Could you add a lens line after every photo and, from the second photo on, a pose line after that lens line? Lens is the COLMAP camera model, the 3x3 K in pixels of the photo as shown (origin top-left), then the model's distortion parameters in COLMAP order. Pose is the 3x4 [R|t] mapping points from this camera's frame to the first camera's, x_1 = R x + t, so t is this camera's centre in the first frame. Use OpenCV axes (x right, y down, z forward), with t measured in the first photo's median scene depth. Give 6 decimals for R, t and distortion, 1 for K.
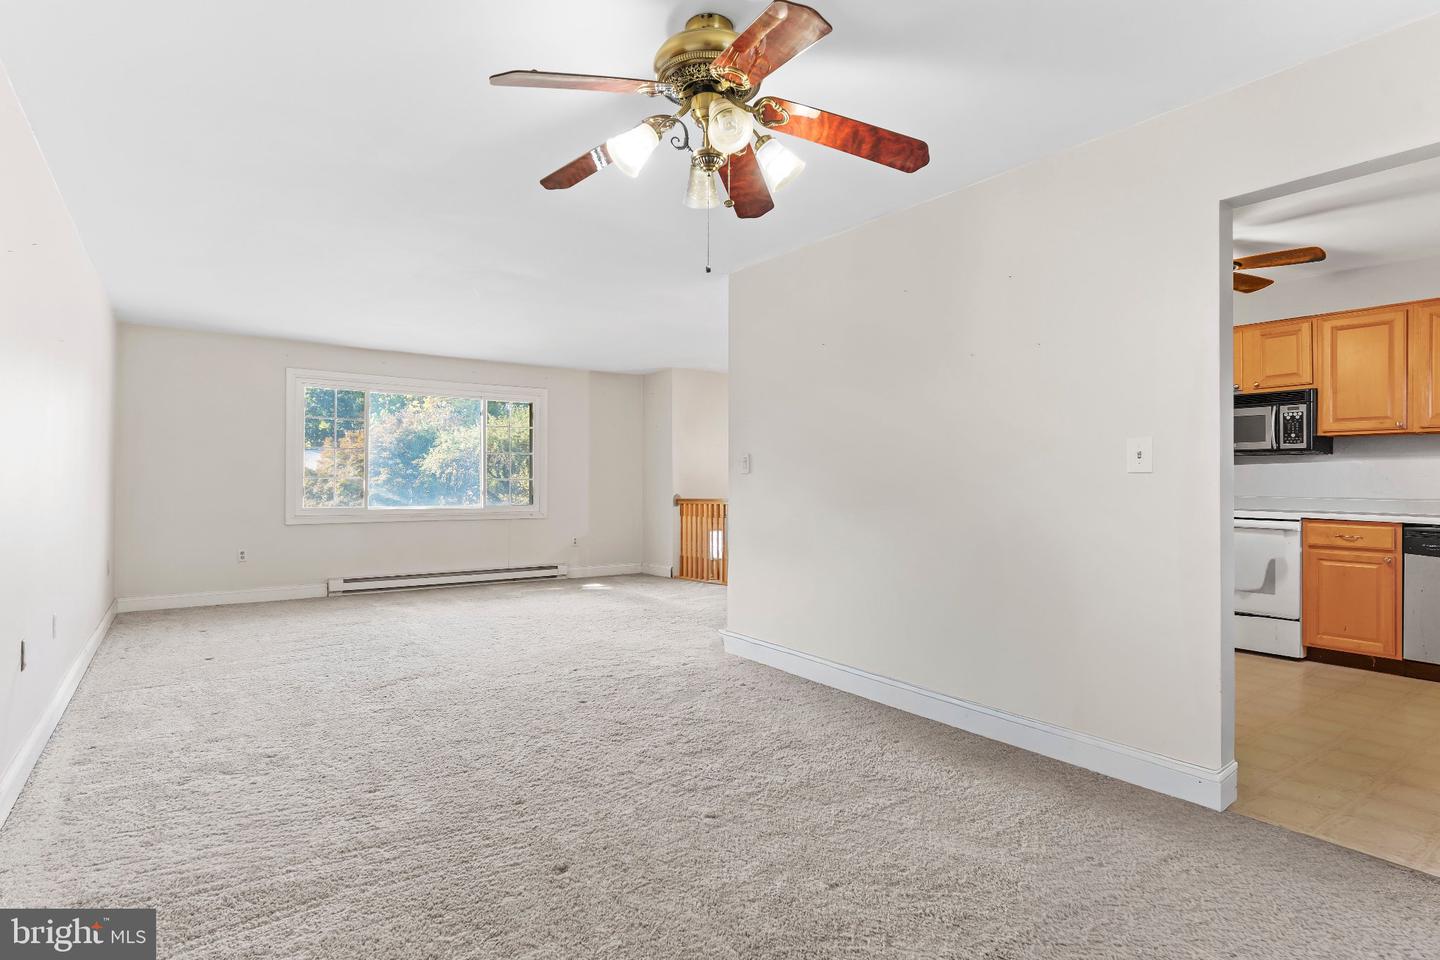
lens RADIAL K [[730.2, 0, 715.1], [0, 730.2, 481.9], [0, 0, 1]] dist [-0.003003, 0.002468]
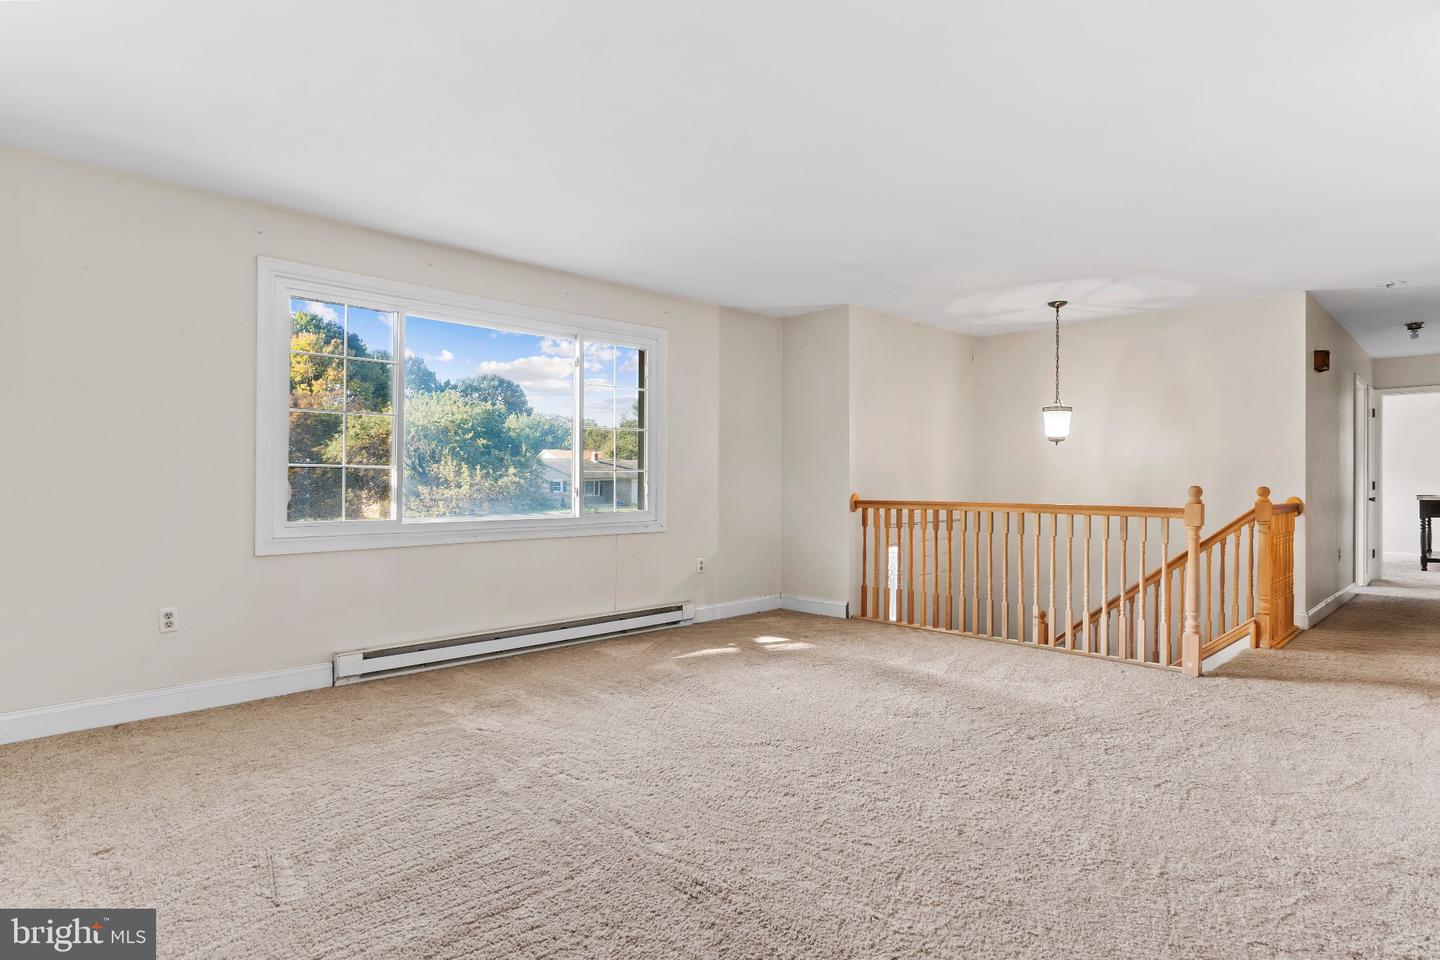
lens RADIAL K [[730.2, 0, 717.4], [0, 730.2, 472.9], [0, 0, 1]] dist [-0.003003, 0.002468]
pose [[0.991214, 0.003679, 0.132216, -0.487666], [-0.003667, 0.999993, -0.000333, -0.002684], [-0.132216, -0.000155, 0.991221, 0.648125]]
